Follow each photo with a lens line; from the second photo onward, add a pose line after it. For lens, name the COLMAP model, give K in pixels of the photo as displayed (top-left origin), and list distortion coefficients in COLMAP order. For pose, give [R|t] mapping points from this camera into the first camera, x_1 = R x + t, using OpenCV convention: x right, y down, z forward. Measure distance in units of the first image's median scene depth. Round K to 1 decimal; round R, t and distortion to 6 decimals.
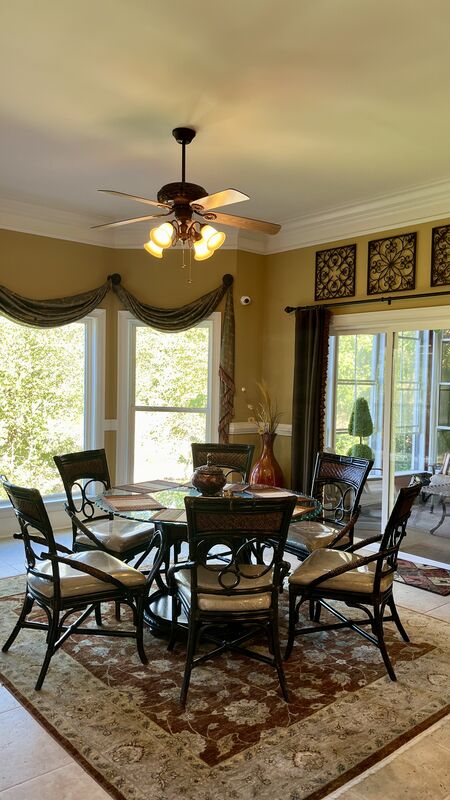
lens RADIAL K [[600.3, 0, 223.4], [0, 600.3, 396.6], [0, 0, 1]] dist [0.050211, -0.054073]
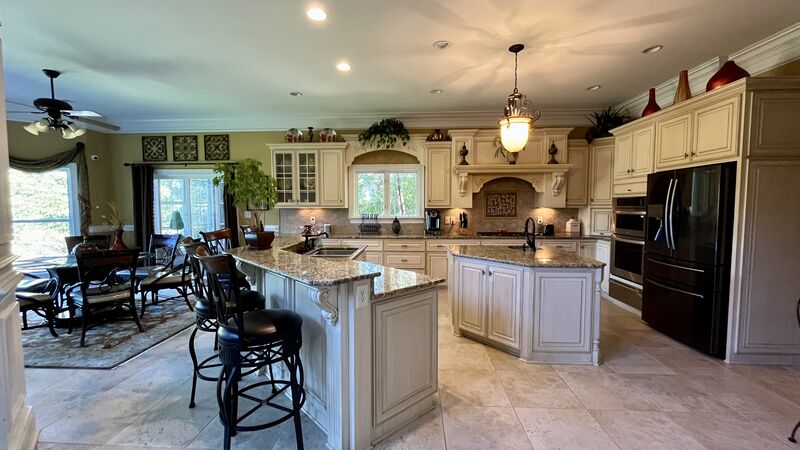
lens RADIAL K [[320.9, 0, 399.1], [0, 320.9, 223.7], [0, 0, 1]] dist [-0.003443, -0.000341]
pose [[0.682660, -0.066752, 0.727681, -0.064054], [0.040243, 0.997742, 0.053772, 0.026977], [-0.729627, -0.007424, 0.683805, -0.400756]]
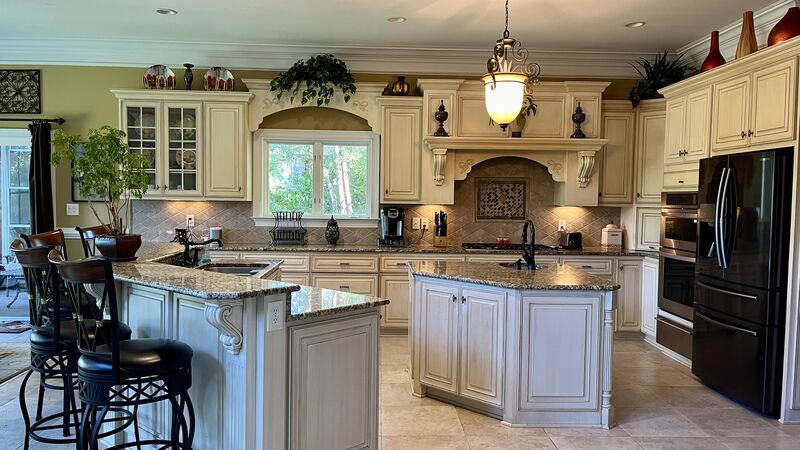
lens RADIAL K [[600.3, 0, 402.3], [0, 600.3, 226.7], [0, 0, 1]] dist [0.050211, -0.054073]
pose [[0.611506, -0.052166, 0.789519, -0.184080], [0.022722, 0.998571, 0.048380, 0.025165], [-0.790914, -0.011646, 0.611817, -0.539670]]
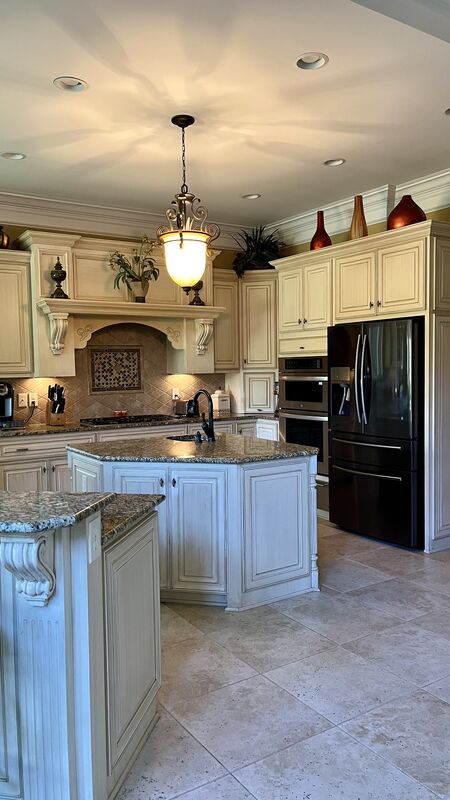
lens RADIAL K [[600.3, 0, 224.3], [0, 600.3, 398.0], [0, 0, 1]] dist [0.050211, -0.054073]
pose [[0.121014, -0.078126, 0.989572, -0.198640], [0.048462, 0.996174, 0.072721, 0.013383], [-0.991467, 0.039156, 0.124337, -0.247792]]
